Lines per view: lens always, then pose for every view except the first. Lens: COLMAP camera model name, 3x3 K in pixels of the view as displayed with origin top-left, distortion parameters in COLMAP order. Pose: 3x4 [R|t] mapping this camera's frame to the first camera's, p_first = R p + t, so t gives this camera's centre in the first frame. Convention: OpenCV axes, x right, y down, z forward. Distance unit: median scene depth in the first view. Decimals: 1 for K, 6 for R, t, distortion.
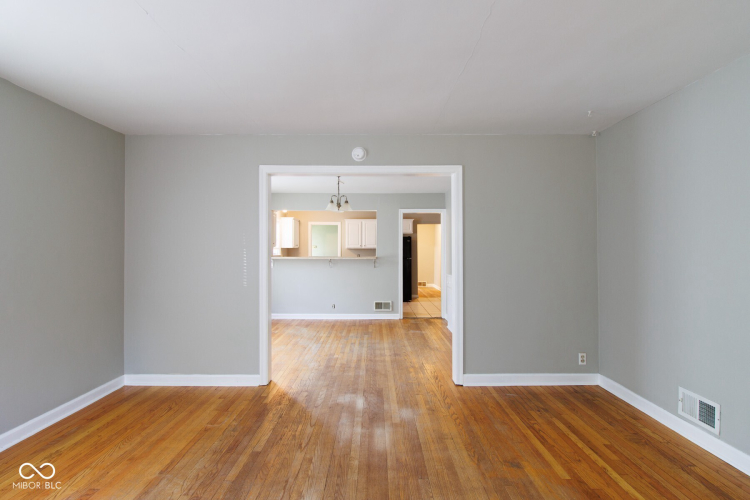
lens RADIAL K [[351.9, 0, 370.7], [0, 351.9, 251.3], [0, 0, 1]] dist [-0.000962, 0.000549]
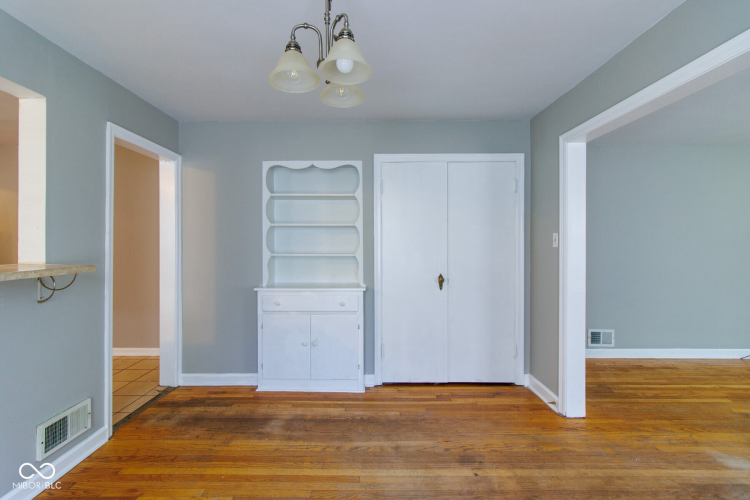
lens RADIAL K [[351.9, 0, 374.0], [0, 351.9, 243.2], [0, 0, 1]] dist [-0.000962, 0.000549]
pose [[-0.003309, -0.001056, 0.999994, -0.534541], [-0.001987, 0.999997, 0.001049, -0.003858], [-0.999993, -0.001984, -0.003311, 1.481617]]
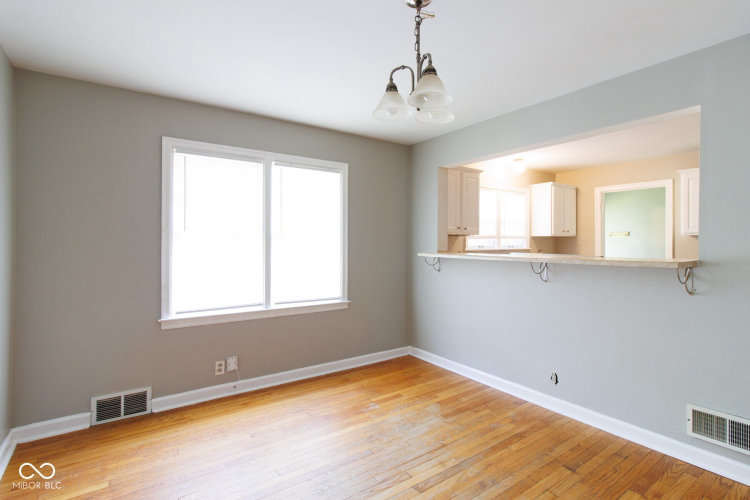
lens RADIAL K [[351.9, 0, 388.3], [0, 351.9, 241.7], [0, 0, 1]] dist [-0.000962, 0.000549]
pose [[0.576024, -0.005247, -0.817416, 0.226405], [0.002619, 0.999986, -0.004573, 0.001581], [0.817428, 0.000493, 0.576030, 1.218227]]
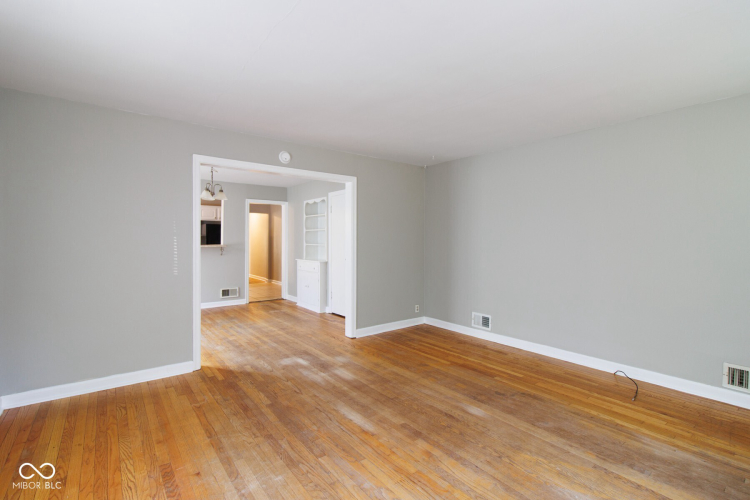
lens RADIAL K [[351.9, 0, 374.3], [0, 351.9, 245.1], [0, 0, 1]] dist [-0.000962, 0.000549]
pose [[0.786157, -0.005612, 0.618002, -0.532786], [-0.005408, 0.999858, 0.015959, -0.002331], [-0.618004, -0.015889, 0.786015, -0.119894]]
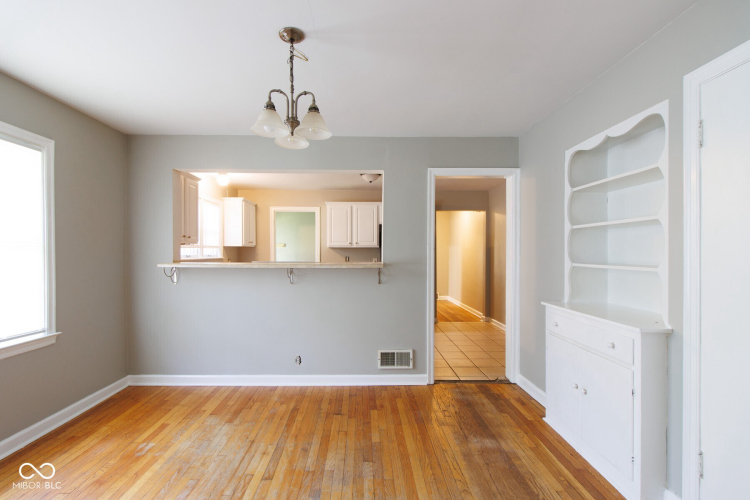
lens RADIAL K [[351.9, 0, 359.0], [0, 351.9, 256.8], [0, 0, 1]] dist [-0.000962, 0.000549]
pose [[0.999999, -0.001262, 0.000626, -0.037518], [0.001253, 0.999904, 0.013826, 0.000094], [-0.000643, -0.013825, 0.999904, 0.984415]]
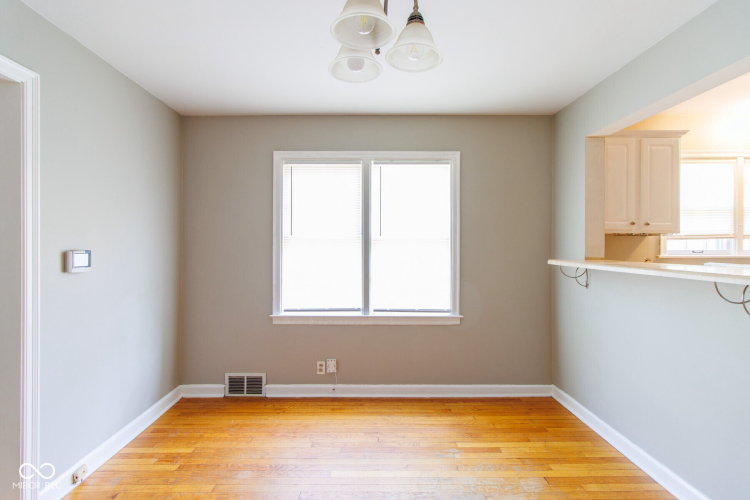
lens RADIAL K [[351.9, 0, 400.1], [0, 351.9, 249.3], [0, 0, 1]] dist [-0.000962, 0.000549]
pose [[0.013422, -0.003773, -0.999903, 0.178954], [0.003308, 0.999988, -0.003729, 0.009459], [0.999904, -0.003257, 0.013434, 1.545463]]
